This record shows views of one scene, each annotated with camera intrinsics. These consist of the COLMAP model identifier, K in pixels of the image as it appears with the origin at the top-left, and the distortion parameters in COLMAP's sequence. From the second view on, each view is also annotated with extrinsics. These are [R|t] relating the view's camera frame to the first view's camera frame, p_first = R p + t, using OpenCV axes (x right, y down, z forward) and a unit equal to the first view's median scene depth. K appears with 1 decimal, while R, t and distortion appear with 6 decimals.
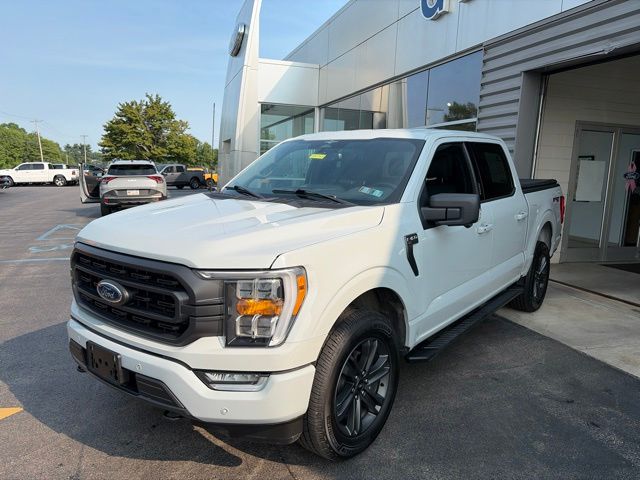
lens RADIAL K [[475.0, 0, 320.0], [0, 475.0, 240.0], [0, 0, 1]] dist [0.018117, -0.003524]
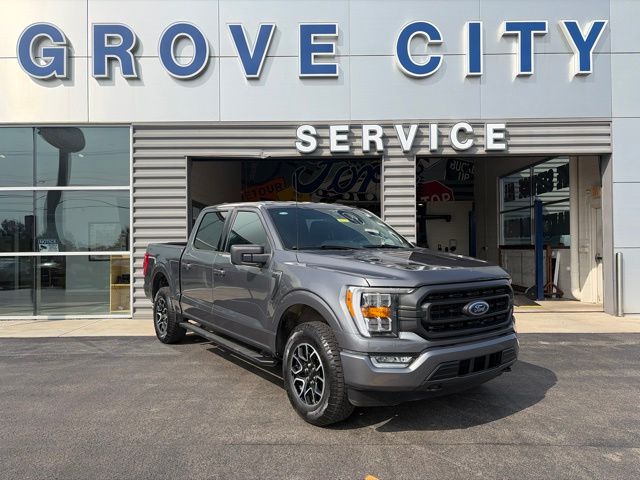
lens RADIAL K [[475.0, 0, 320.0], [0, 475.0, 240.0], [0, 0, 1]] dist [0.018117, -0.003524]
pose [[0.318936, -0.026296, 0.947411, -0.585939], [0.155174, 0.987575, -0.024827, -0.042675], [-0.934987, 0.154932, 0.319054, 0.270936]]
